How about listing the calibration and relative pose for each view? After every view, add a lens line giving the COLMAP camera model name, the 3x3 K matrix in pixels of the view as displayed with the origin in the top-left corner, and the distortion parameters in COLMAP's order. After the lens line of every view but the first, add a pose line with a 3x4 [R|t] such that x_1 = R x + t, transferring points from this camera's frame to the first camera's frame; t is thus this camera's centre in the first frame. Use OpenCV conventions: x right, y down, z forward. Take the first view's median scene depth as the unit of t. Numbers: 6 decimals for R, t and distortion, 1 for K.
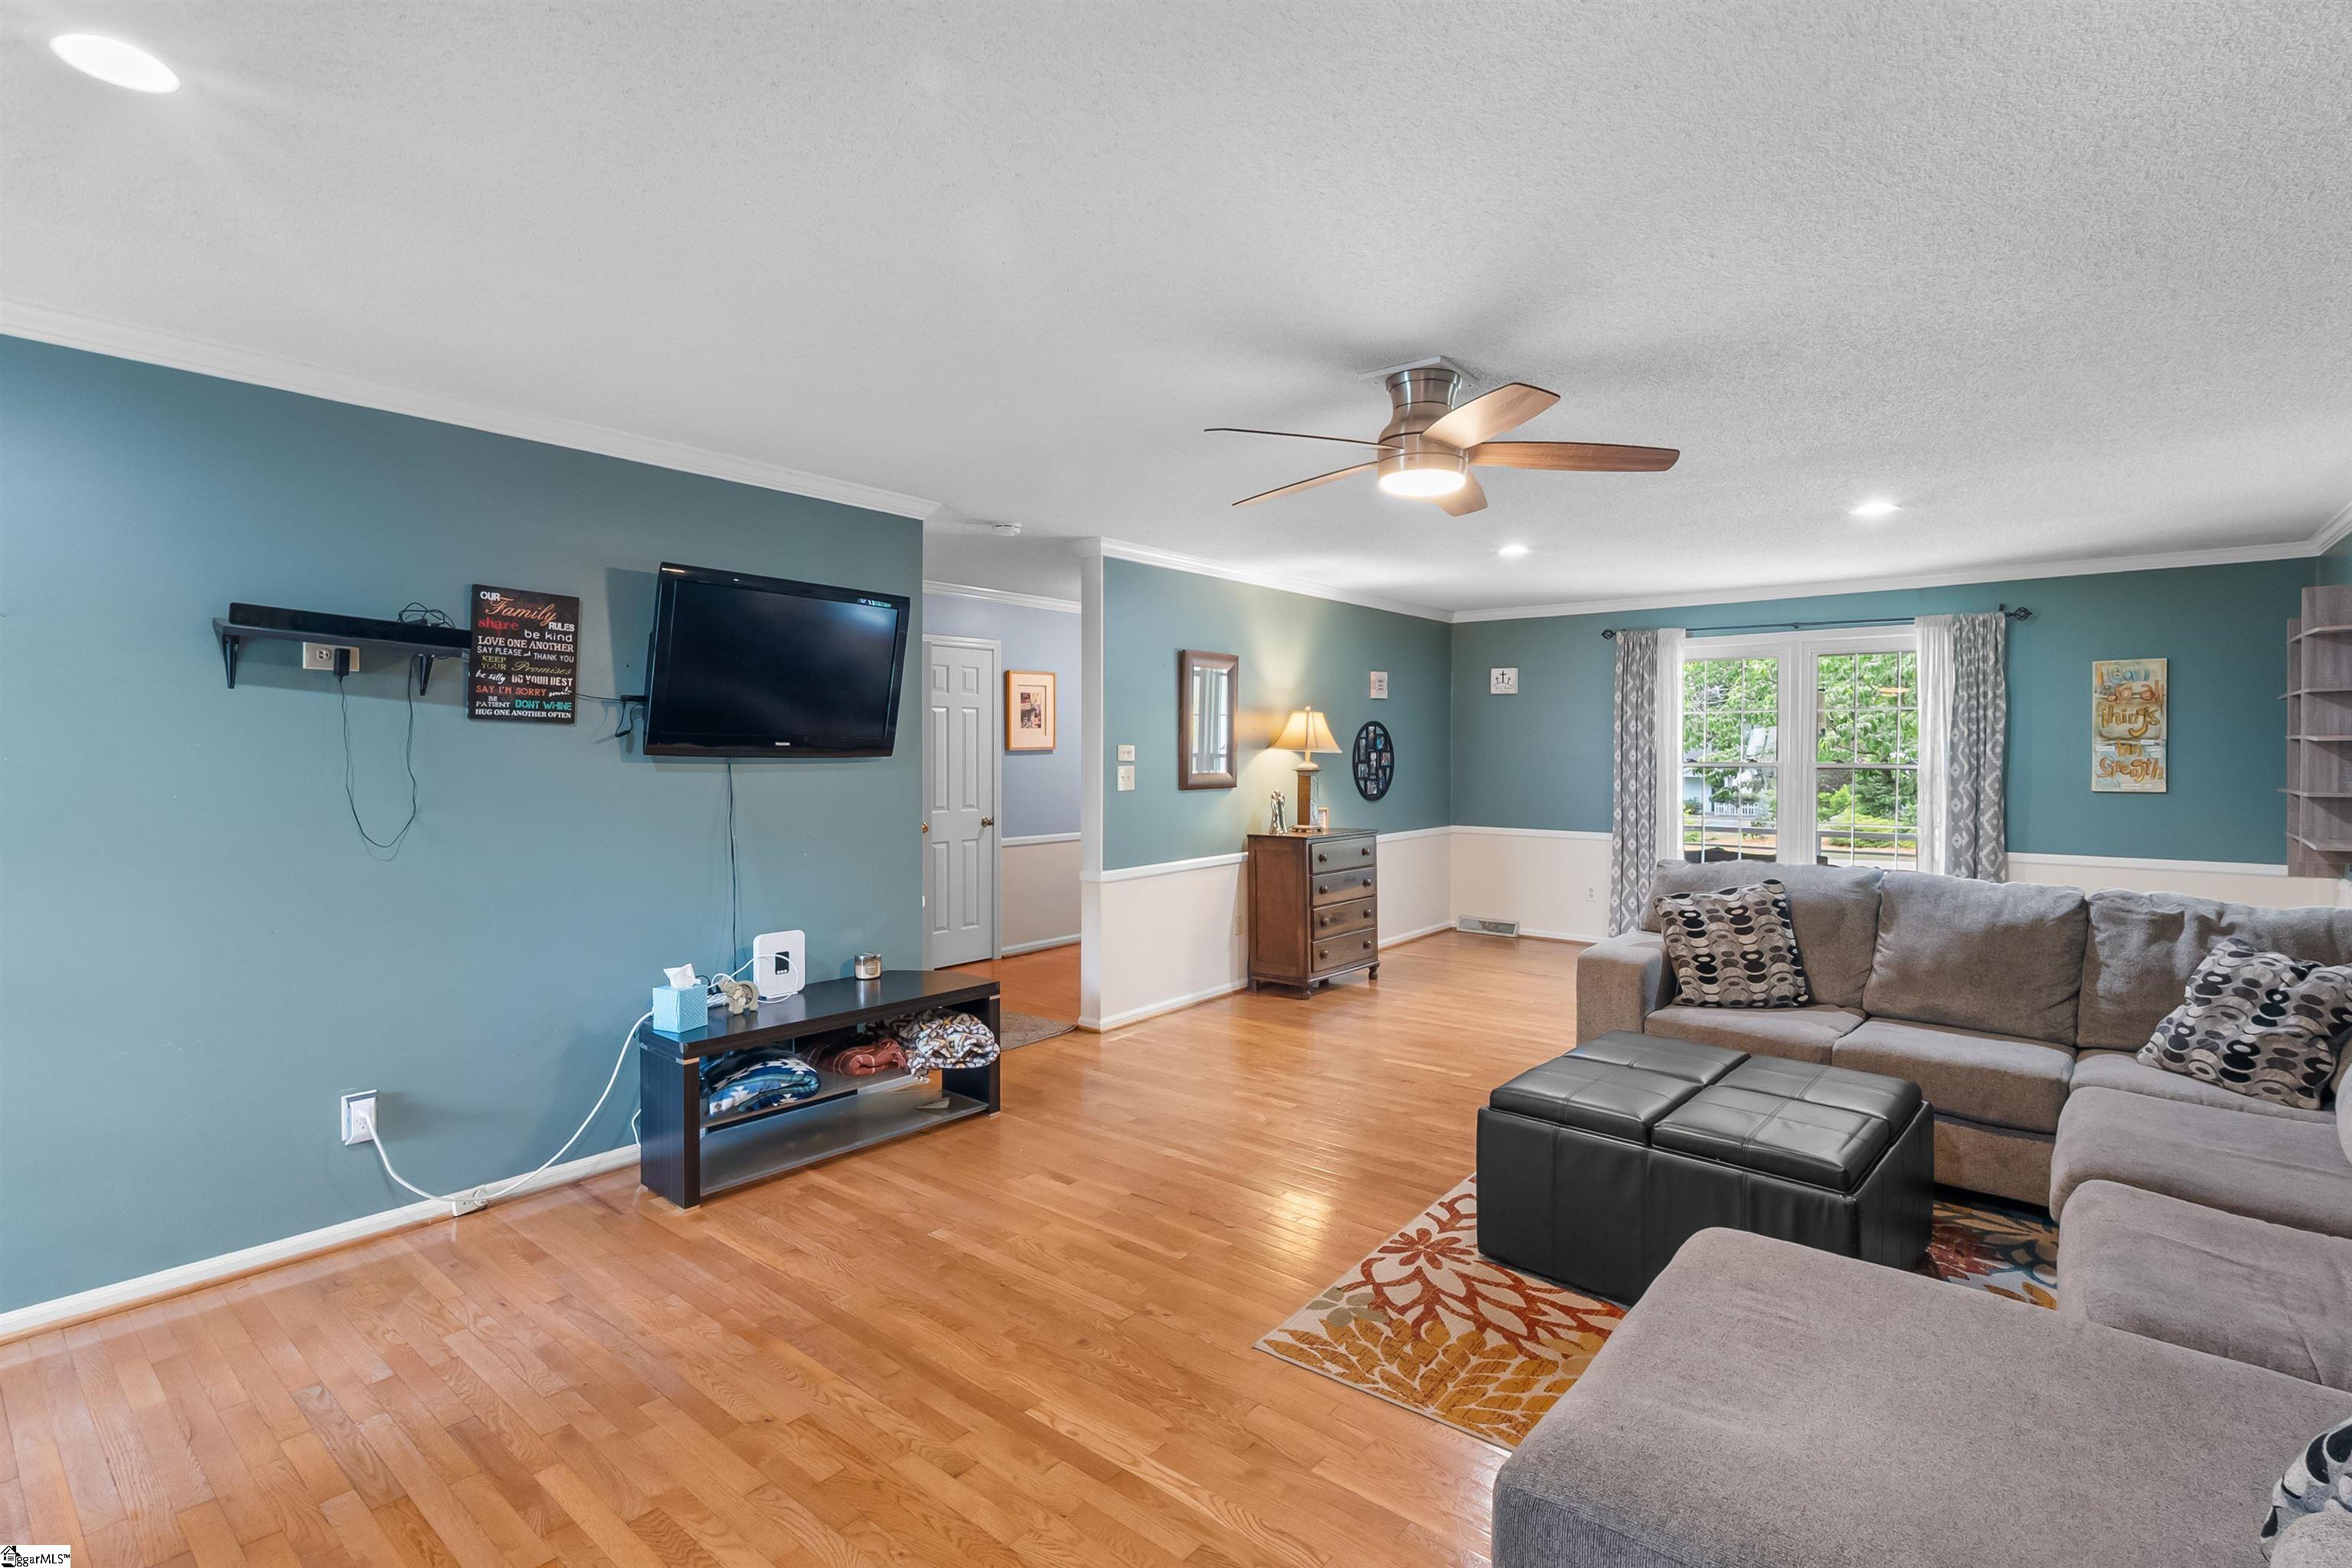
lens RADIAL K [[1103.0, 0, 1181.7], [0, 1103.0, 772.4], [0, 0, 1]] dist [-0.013560, 0.003577]
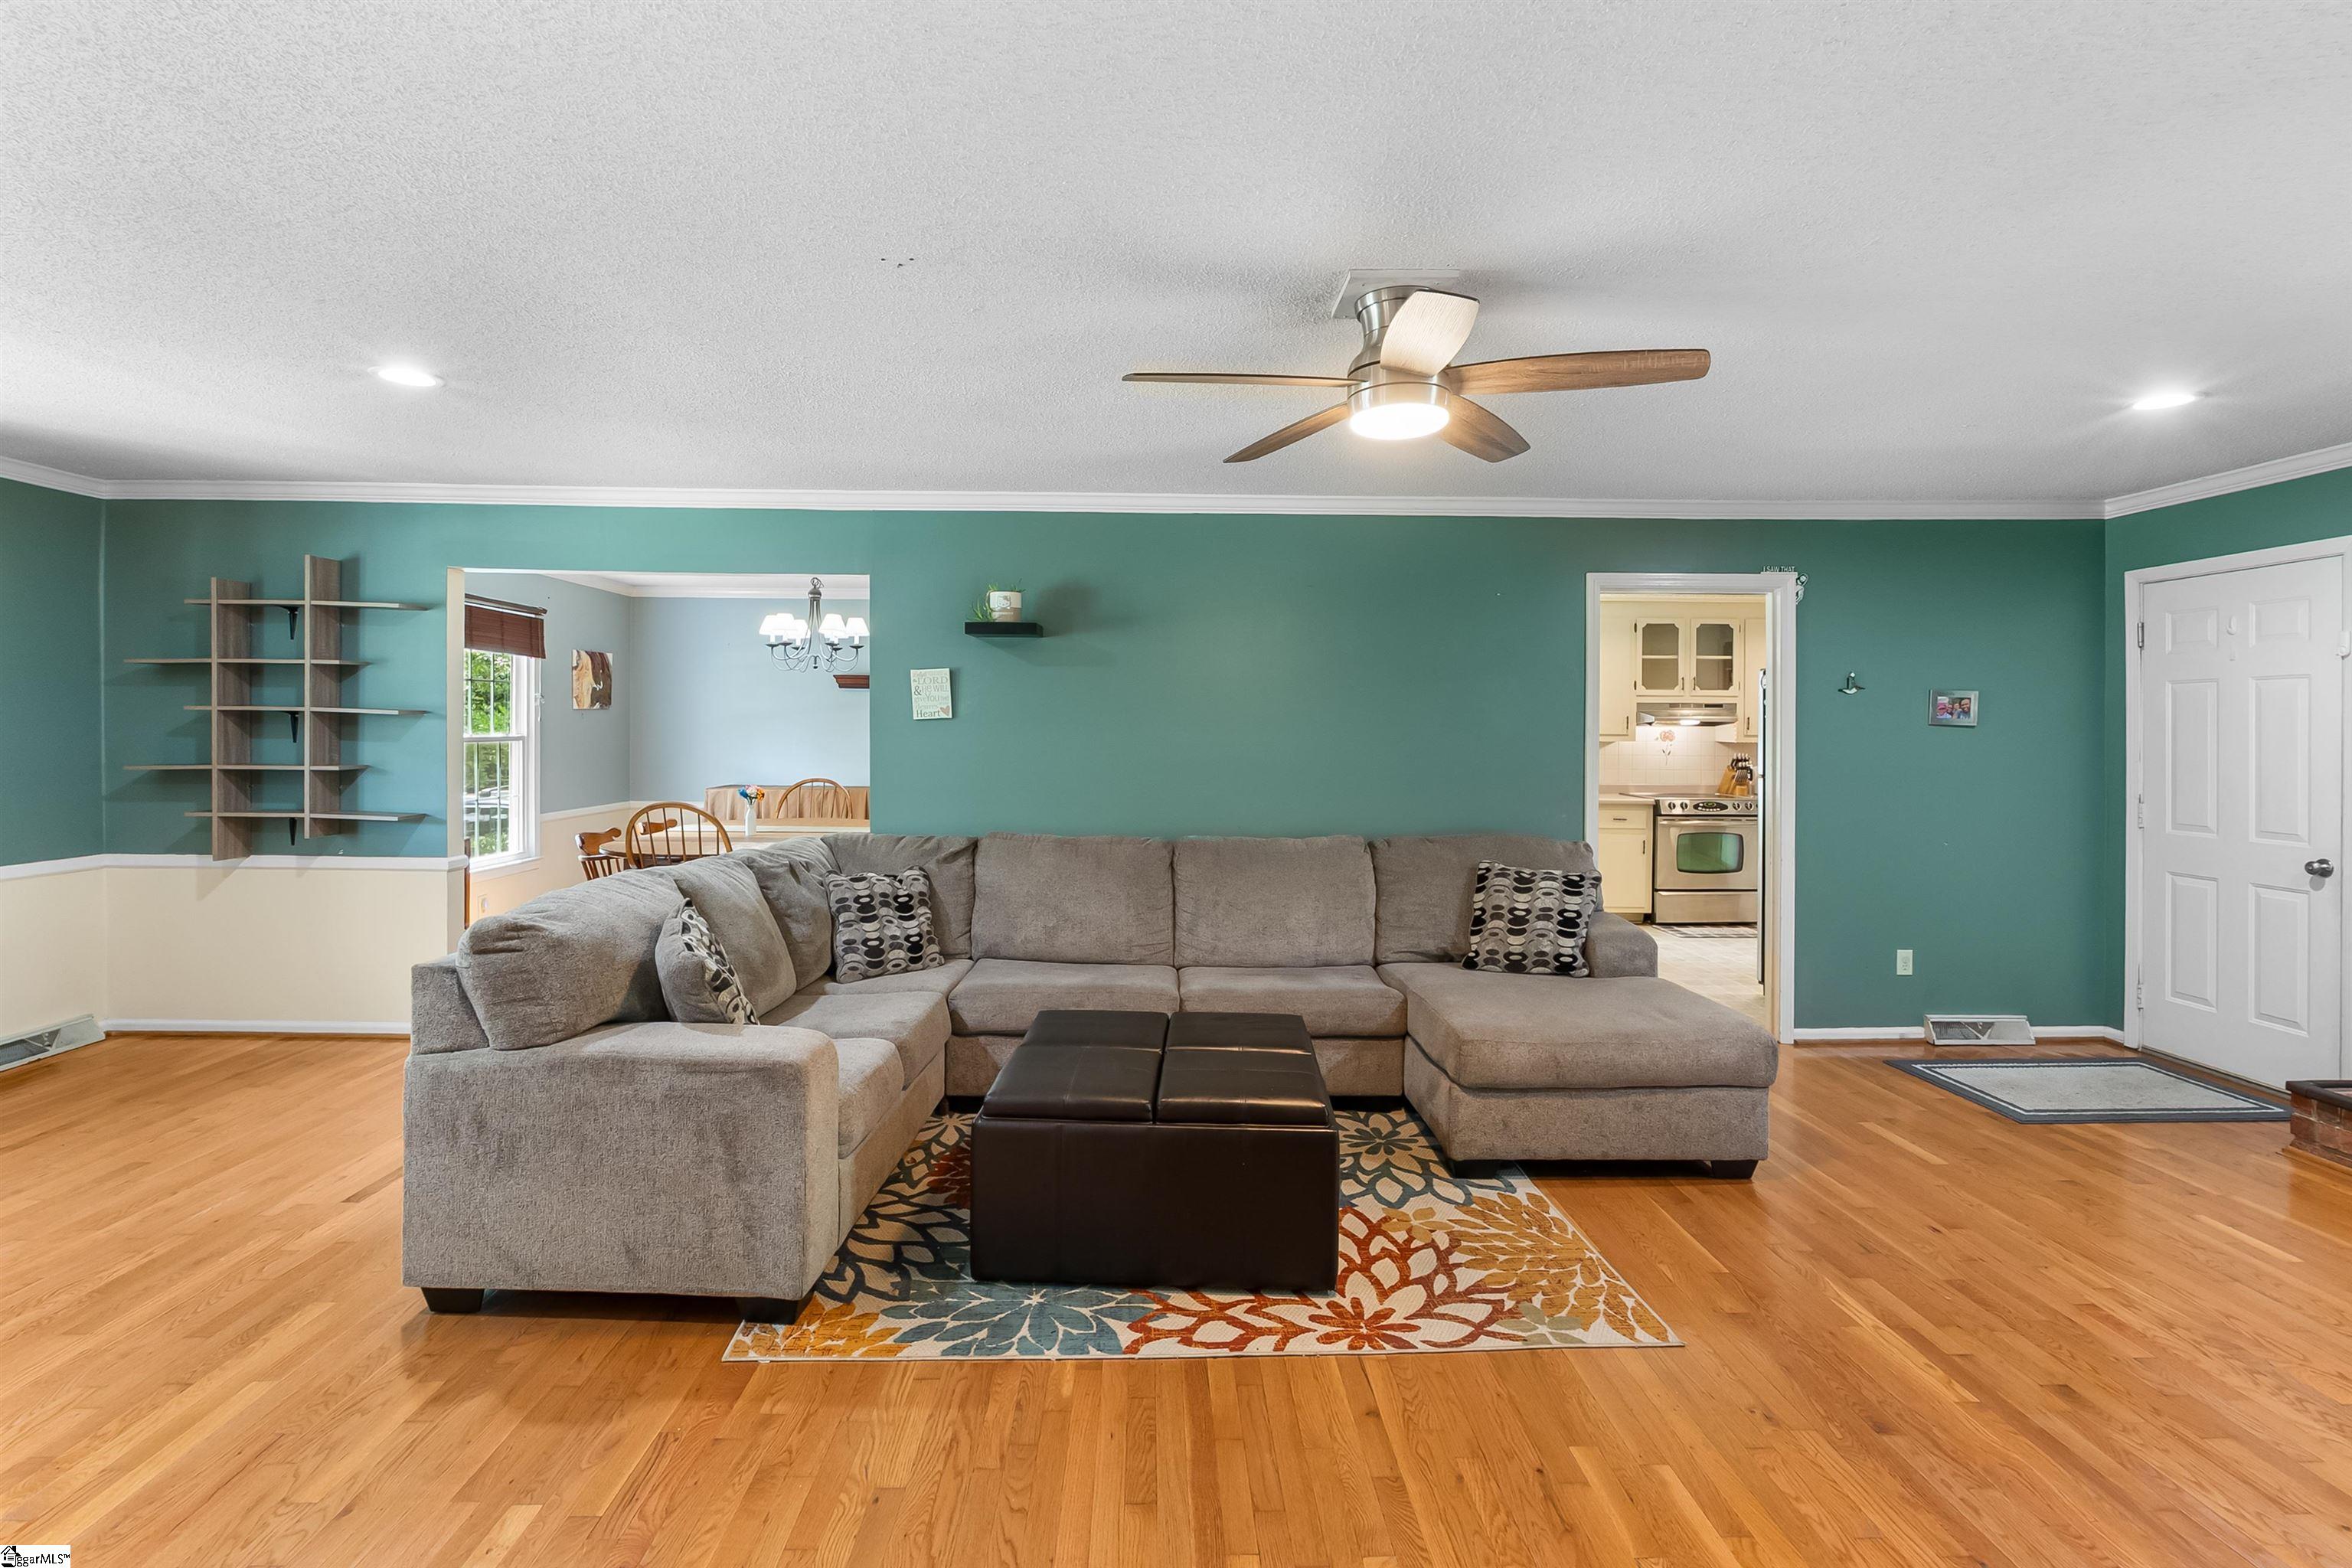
lens RADIAL K [[1103.0, 0, 1149.3], [0, 1103.0, 737.8], [0, 0, 1]] dist [-0.013560, 0.003577]
pose [[-0.635152, -0.009316, 0.772331, -0.349939], [0.013184, 0.999651, 0.022900, -0.040534], [-0.772275, 0.024728, -0.634807, 1.816916]]
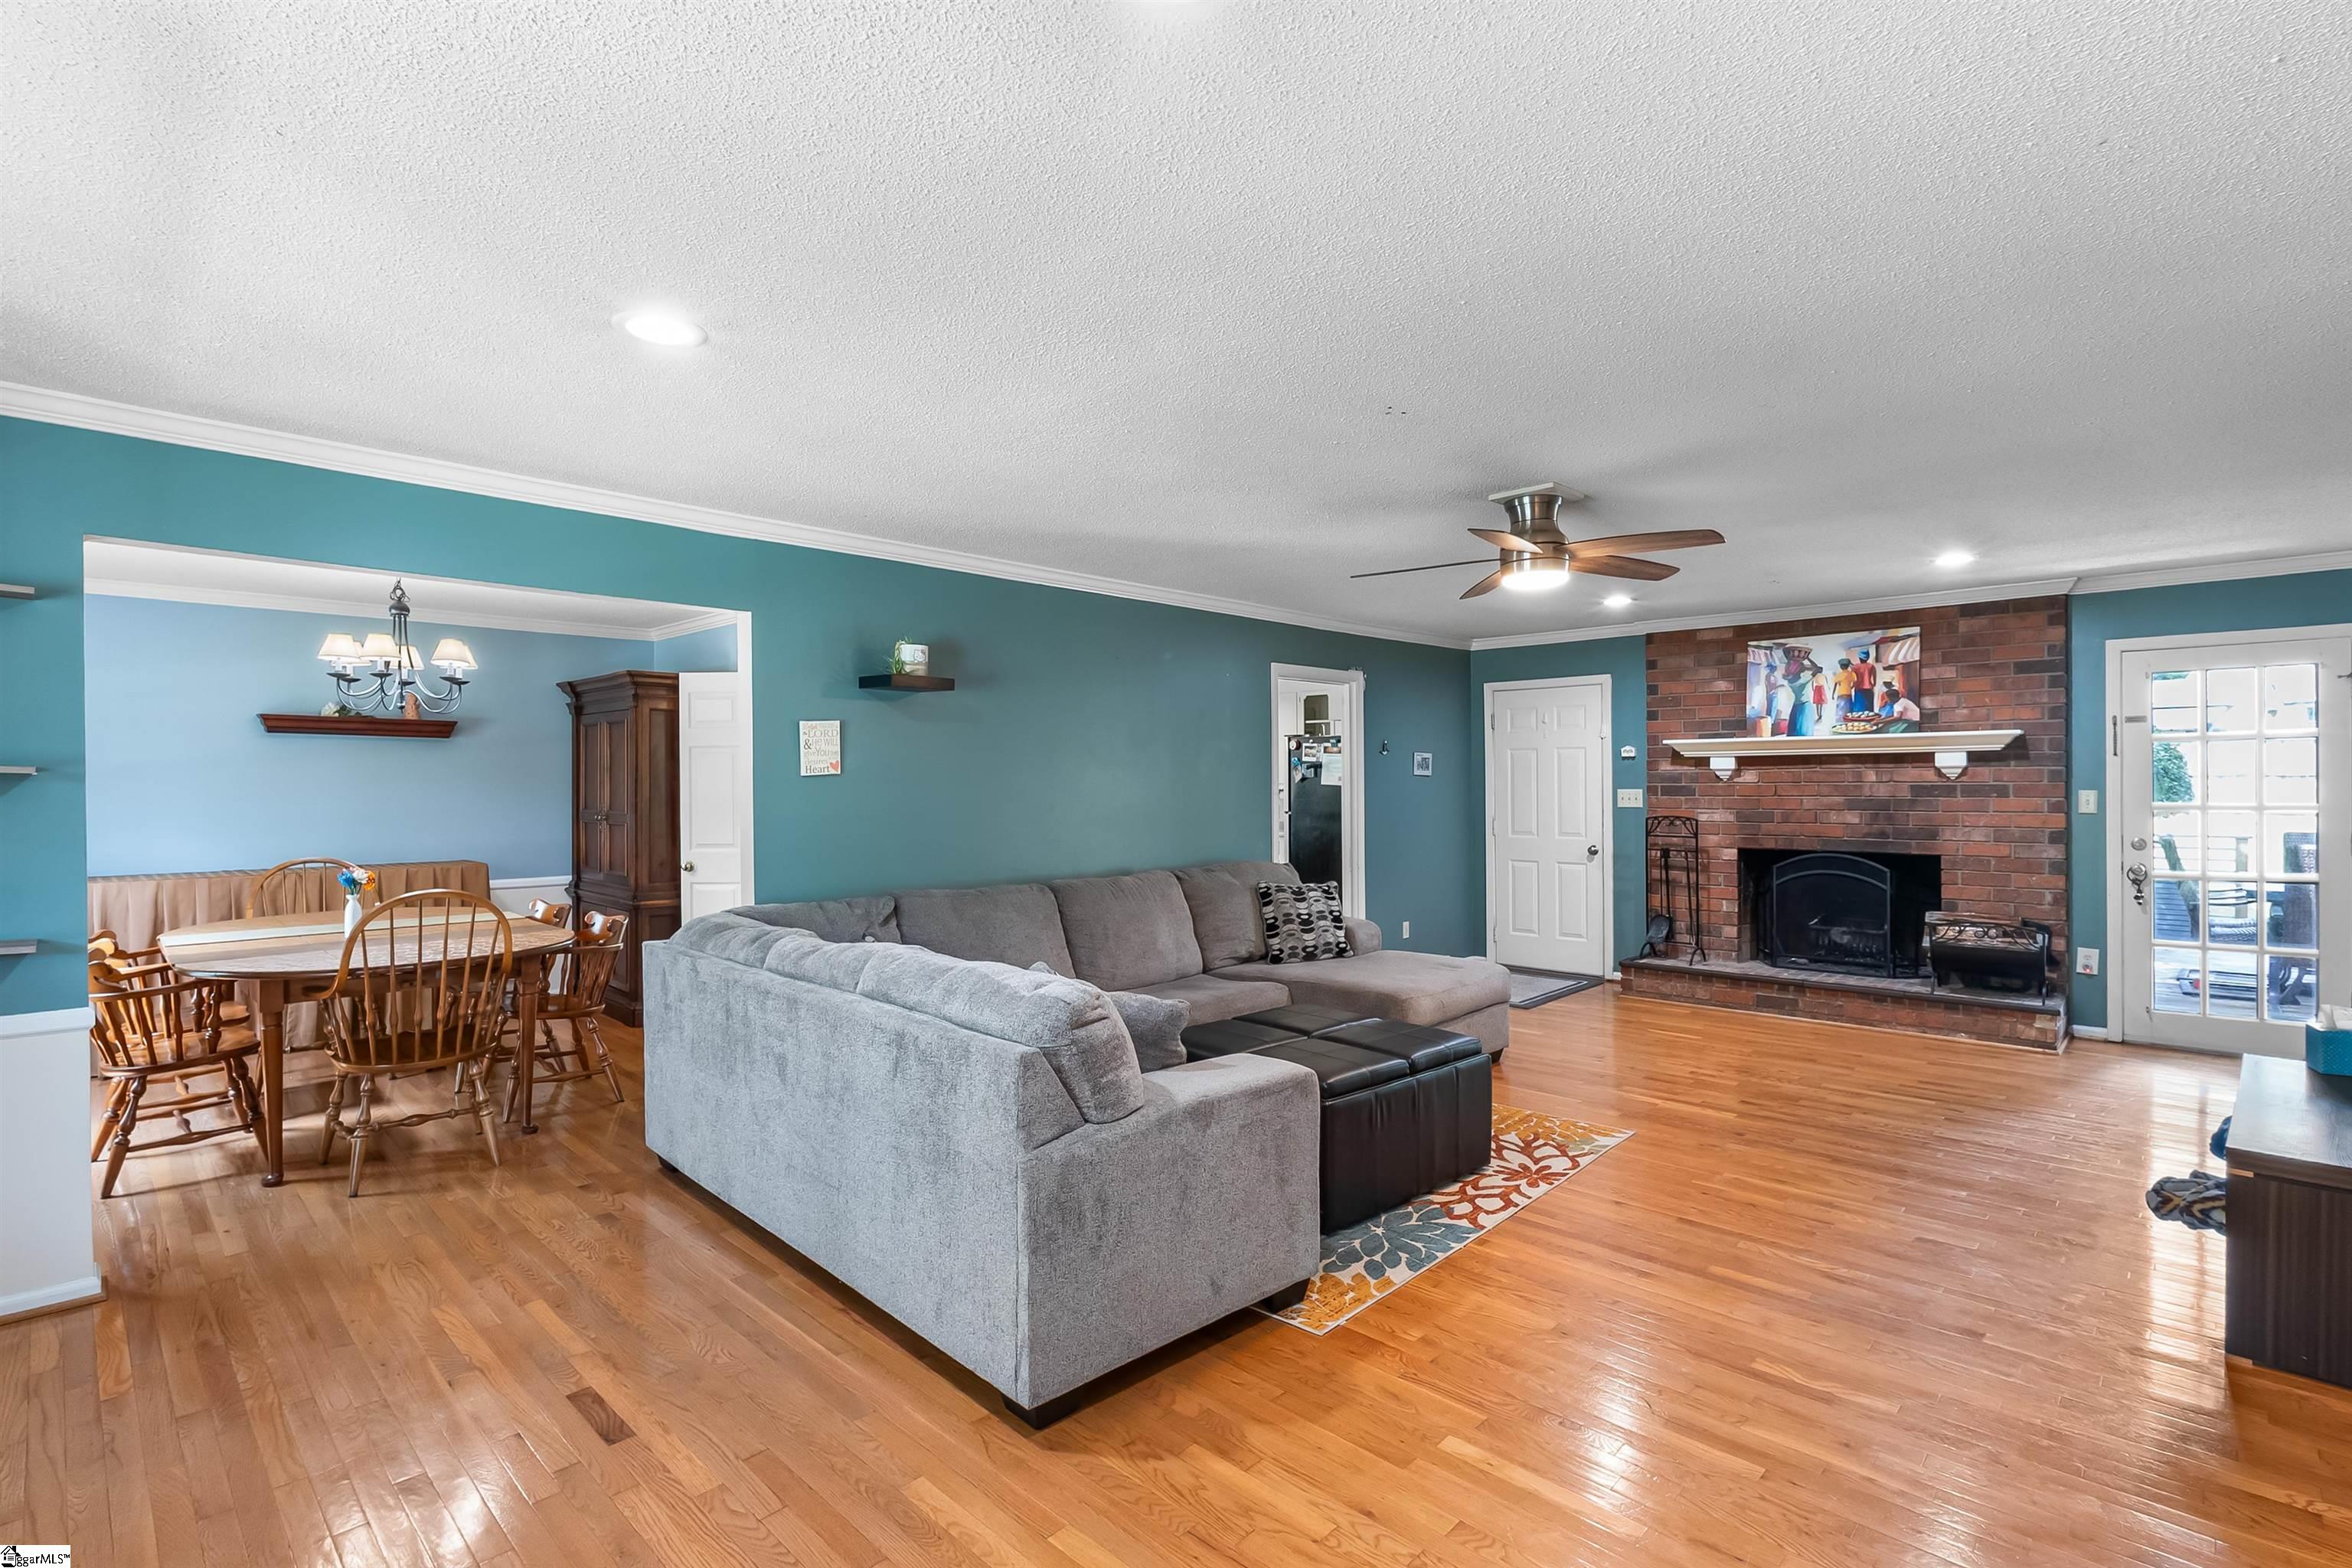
lens RADIAL K [[1103.0, 0, 1164.3], [0, 1103.0, 780.8], [0, 0, 1]] dist [-0.013560, 0.003577]
pose [[-0.995056, 0.004489, 0.099211, 0.569251], [0.006991, 0.999666, 0.024880, -0.063146], [-0.099066, 0.025451, -0.994755, 2.534585]]
